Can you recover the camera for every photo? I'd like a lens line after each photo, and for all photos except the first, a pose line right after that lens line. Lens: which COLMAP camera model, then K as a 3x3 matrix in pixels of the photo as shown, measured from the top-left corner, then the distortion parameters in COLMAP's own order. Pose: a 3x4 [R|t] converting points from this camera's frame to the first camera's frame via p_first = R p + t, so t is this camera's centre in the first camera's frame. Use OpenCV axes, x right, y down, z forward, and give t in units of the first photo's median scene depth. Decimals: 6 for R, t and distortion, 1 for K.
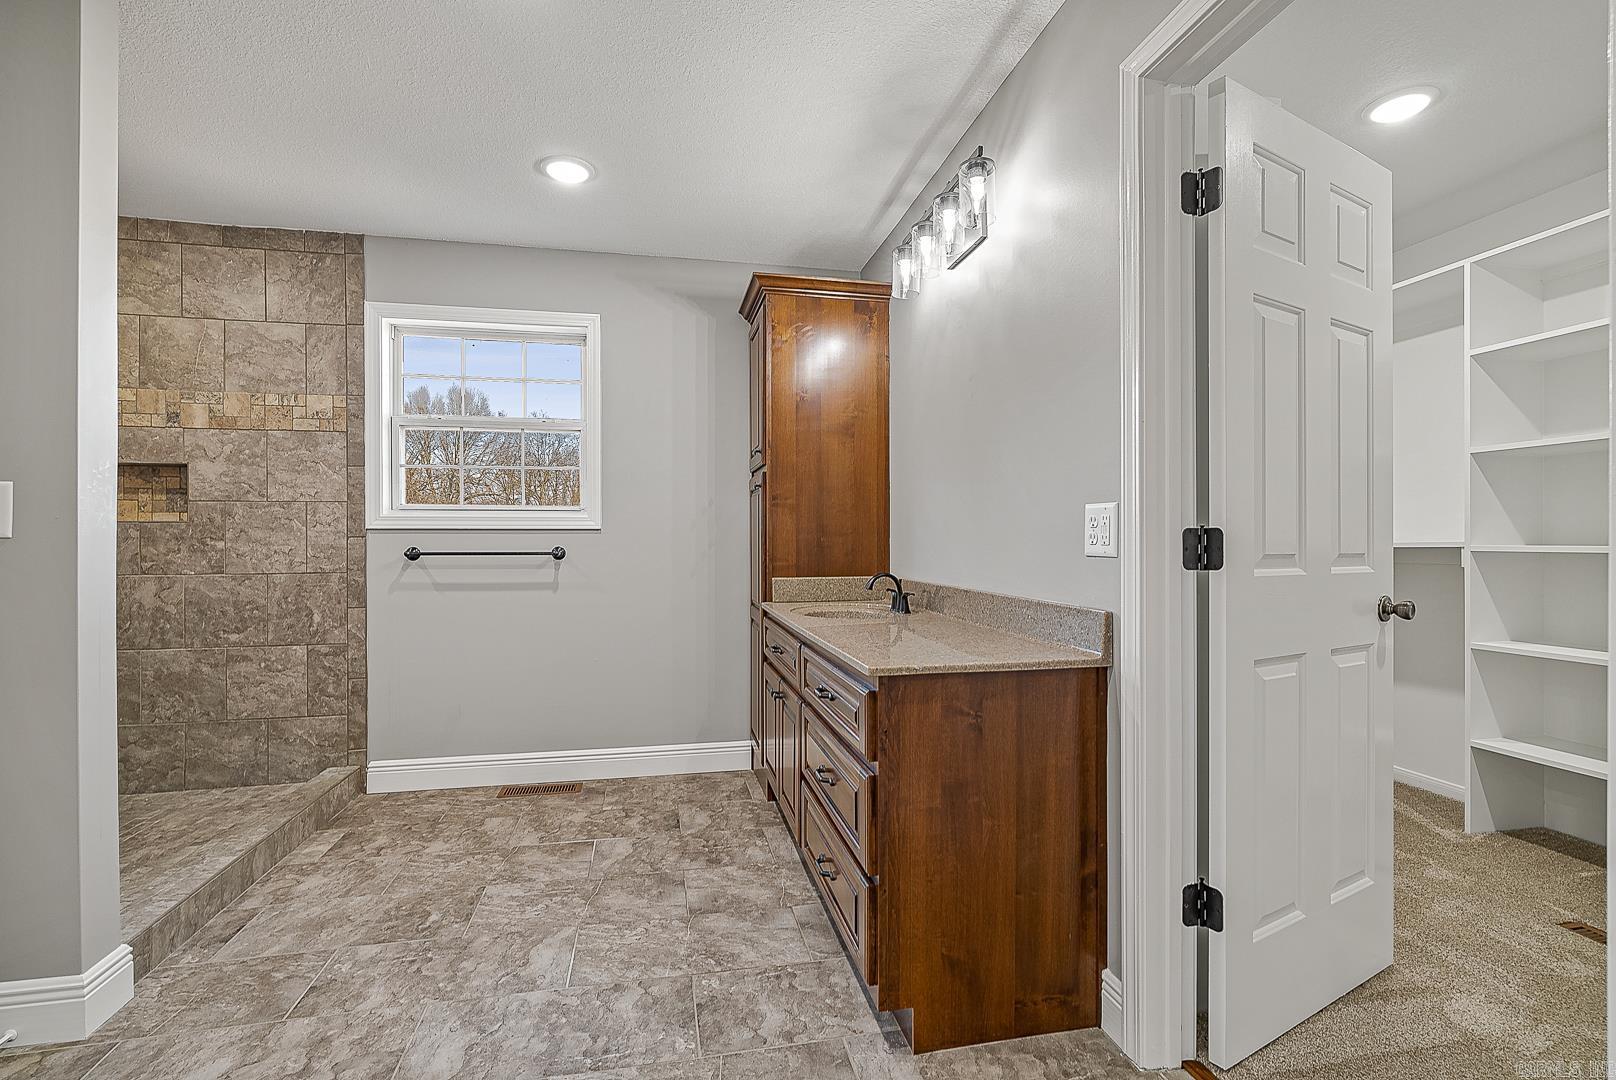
lens RADIAL K [[743.6, 0, 810.1], [0, 743.6, 547.1], [0, 0, 1]] dist [0.001792, 0.000188]
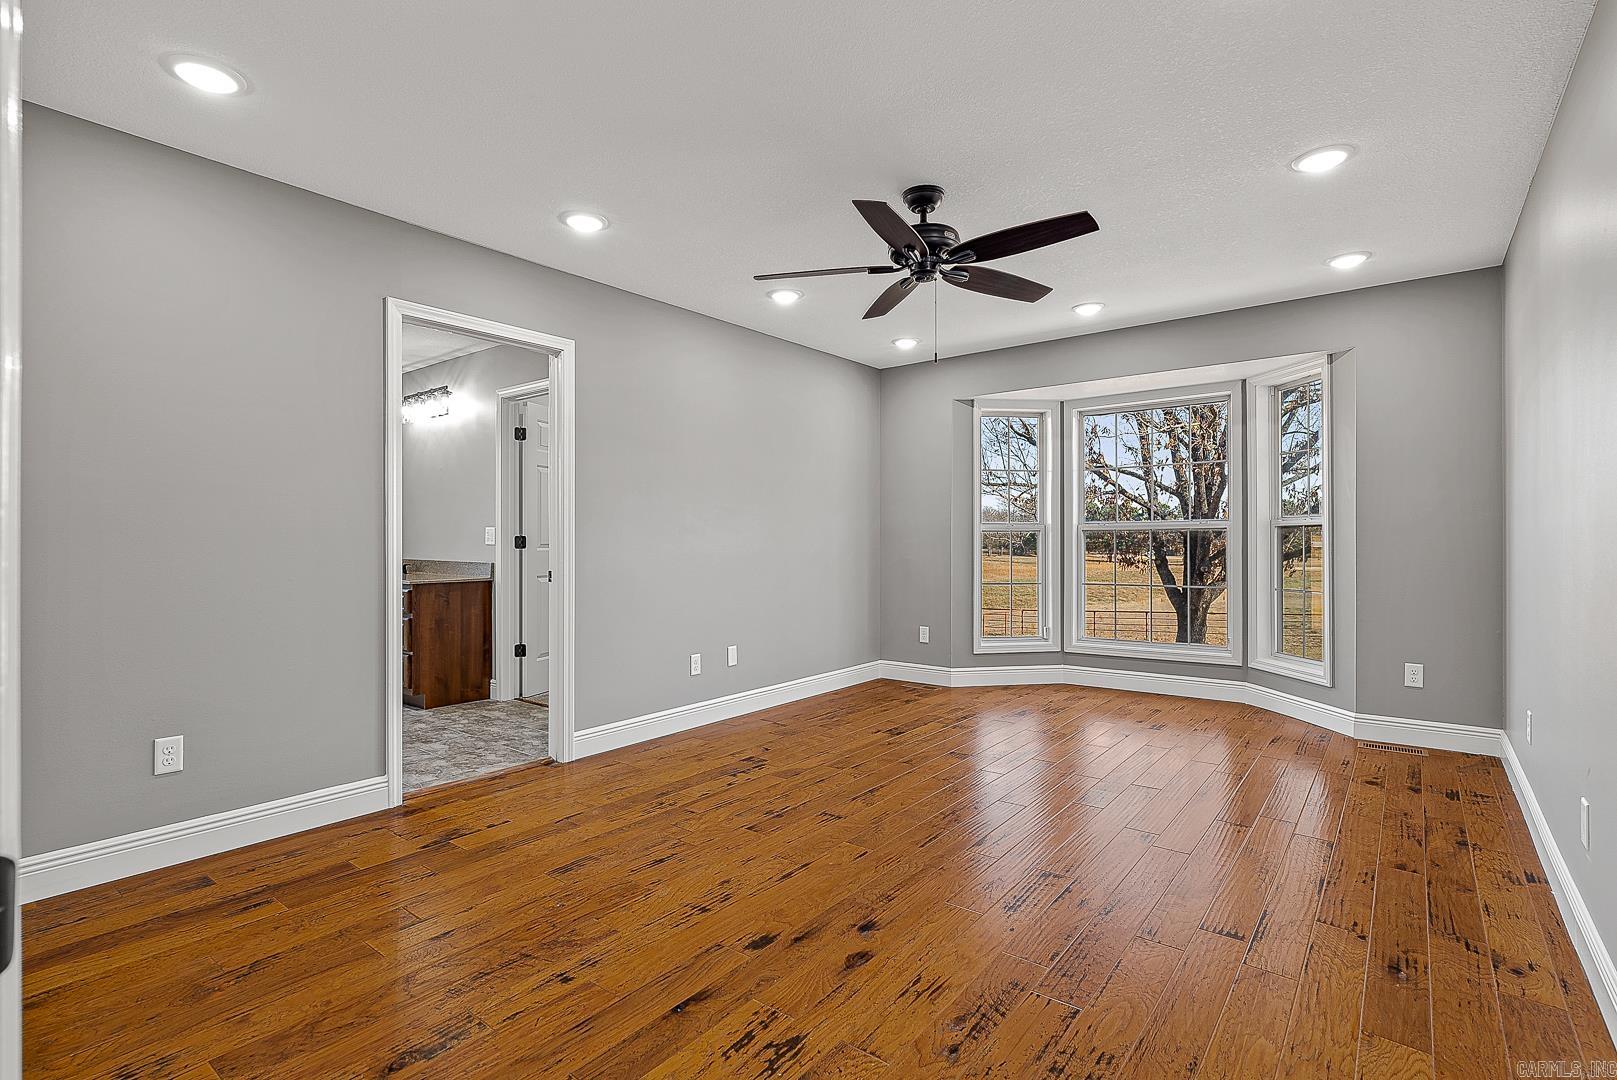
lens RADIAL K [[765.8, 0, 812.3], [0, 765.8, 541.4], [0, 0, 1]] dist [-0.005488, -0.000385]
pose [[0.770174, 0.002047, 0.637830, -0.613211], [0.007247, 0.999902, -0.011959, 0.045869], [-0.637792, 0.013833, 0.770084, -2.334290]]
